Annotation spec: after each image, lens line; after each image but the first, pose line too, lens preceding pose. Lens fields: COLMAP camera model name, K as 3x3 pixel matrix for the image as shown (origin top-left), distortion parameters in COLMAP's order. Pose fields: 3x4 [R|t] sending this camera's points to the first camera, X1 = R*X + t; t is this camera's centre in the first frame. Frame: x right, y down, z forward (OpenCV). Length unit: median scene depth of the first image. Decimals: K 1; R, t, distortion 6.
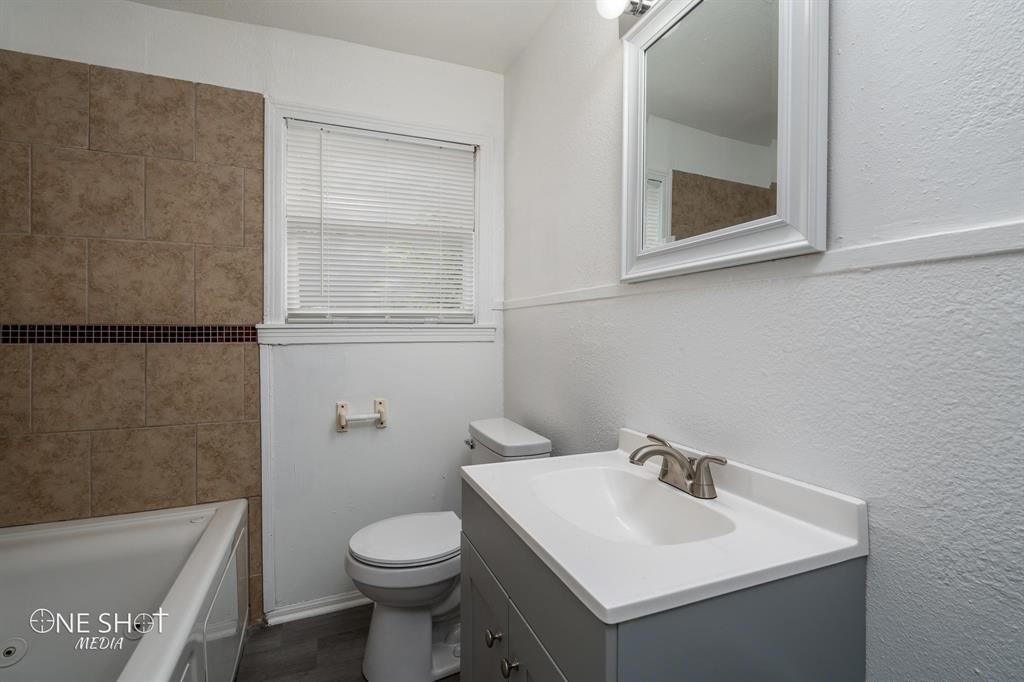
lens RADIAL K [[463.8, 0, 514.8], [0, 463.8, 345.1], [0, 0, 1]] dist [-0.002450, -0.000112]
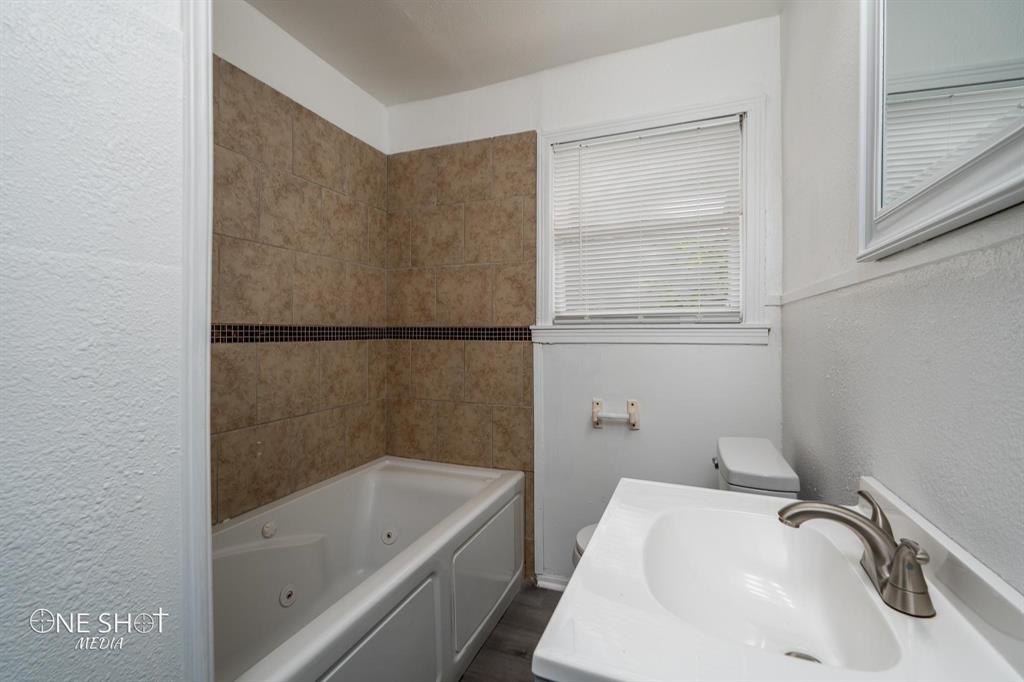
lens RADIAL K [[468.7, 0, 512.0], [0, 468.7, 341.0], [0, 0, 1]] dist [-0.003818, 0.000268]
pose [[0.716192, 0.015075, -0.697741, 0.251362], [-0.023198, 0.999728, -0.002213, -0.002434], [0.697518, 0.017771, 0.716347, 0.115457]]
